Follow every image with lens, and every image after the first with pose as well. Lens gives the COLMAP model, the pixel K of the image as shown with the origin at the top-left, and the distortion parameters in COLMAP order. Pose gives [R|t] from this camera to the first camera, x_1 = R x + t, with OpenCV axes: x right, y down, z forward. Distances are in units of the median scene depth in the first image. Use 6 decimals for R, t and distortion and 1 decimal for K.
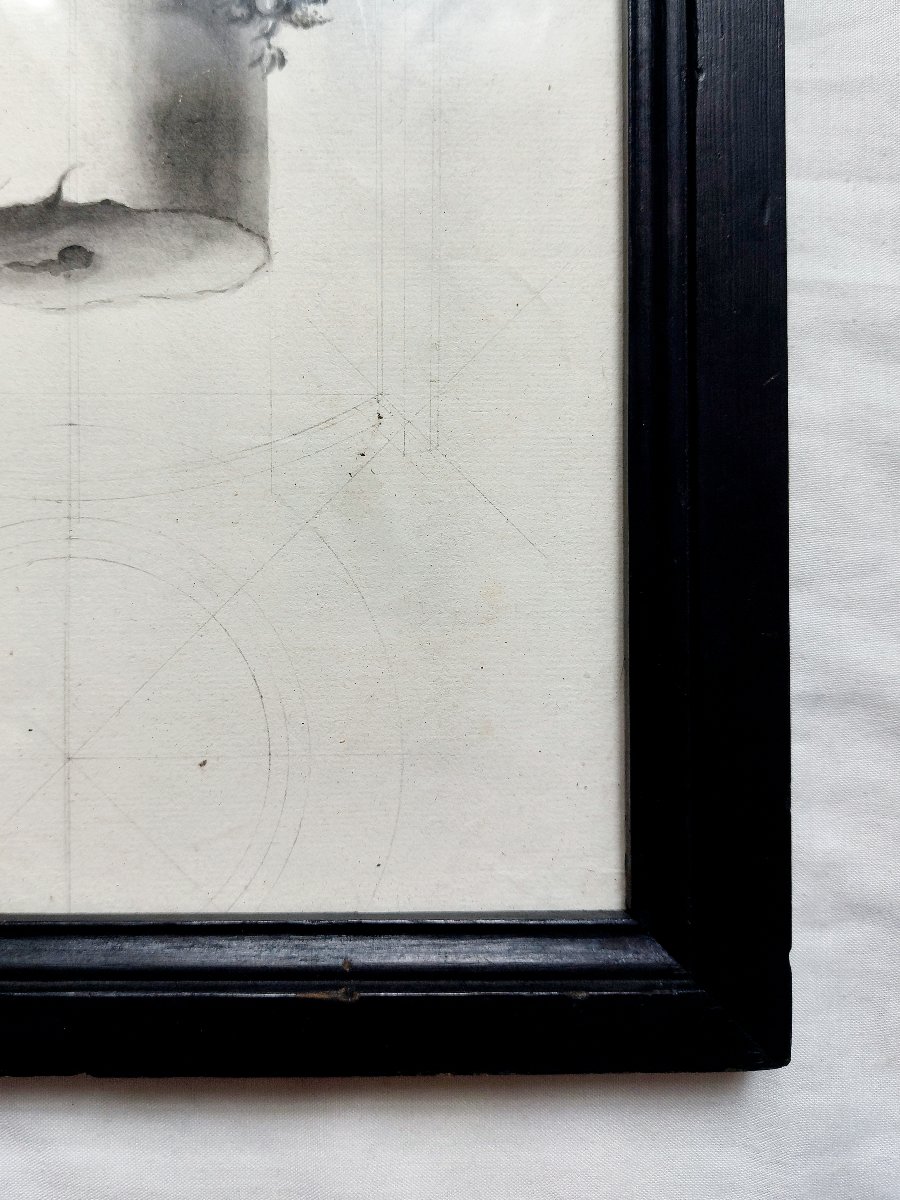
lens RADIAL K [[874.9, 0, 433.9], [0, 874.9, 573.1], [0, 0, 1]] dist [0.029584, -0.038873]
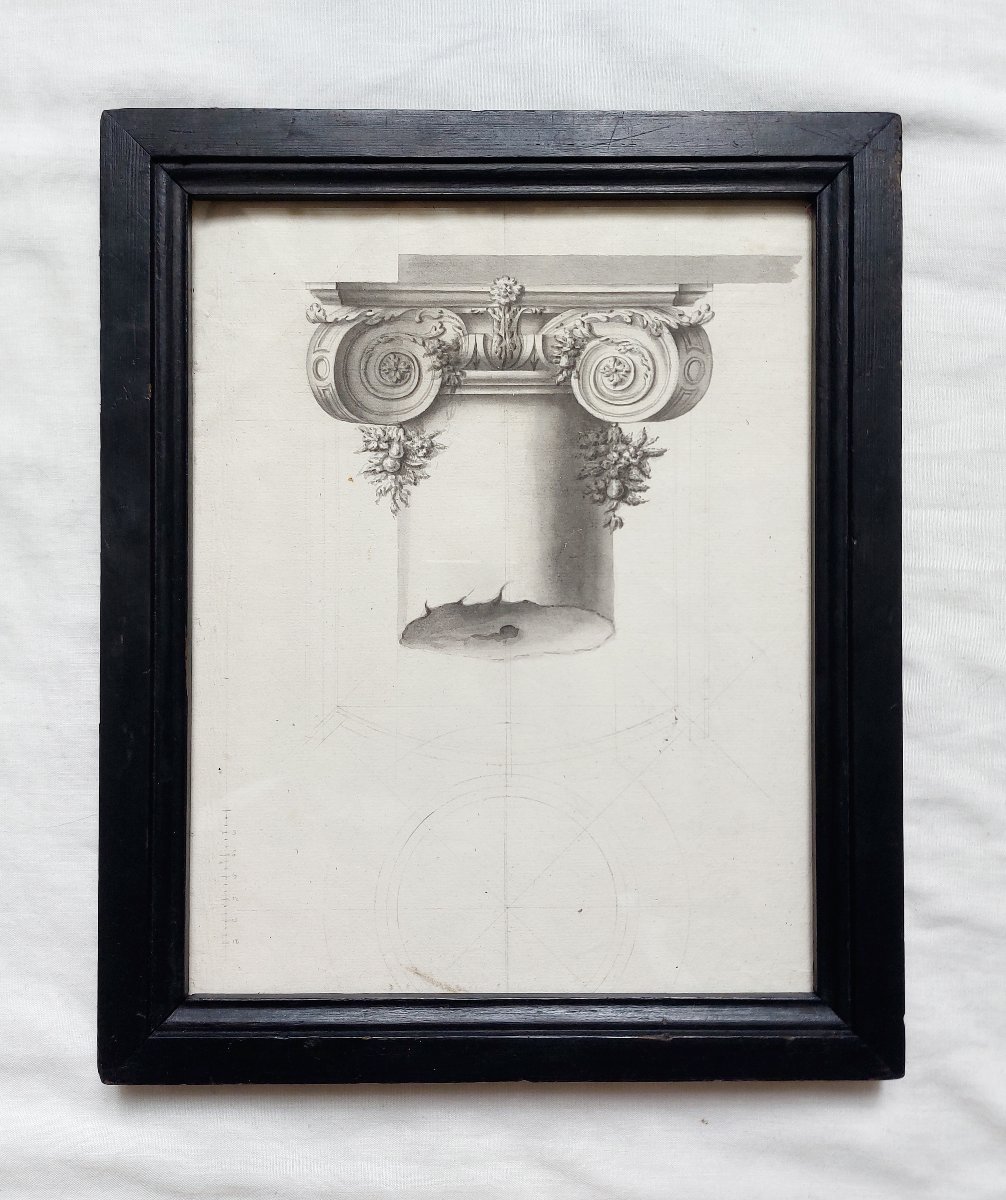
lens RADIAL K [[976.7, 0, 501.0], [0, 976.7, 587.0], [0, 0, 1]] dist [0.036414, -0.038549]
pose [[0.999998, -0.000459, -0.002137, -0.420264], [0.000468, 0.999992, 0.003917, -0.460187], [0.002135, -0.003918, 0.999990, -1.028049]]
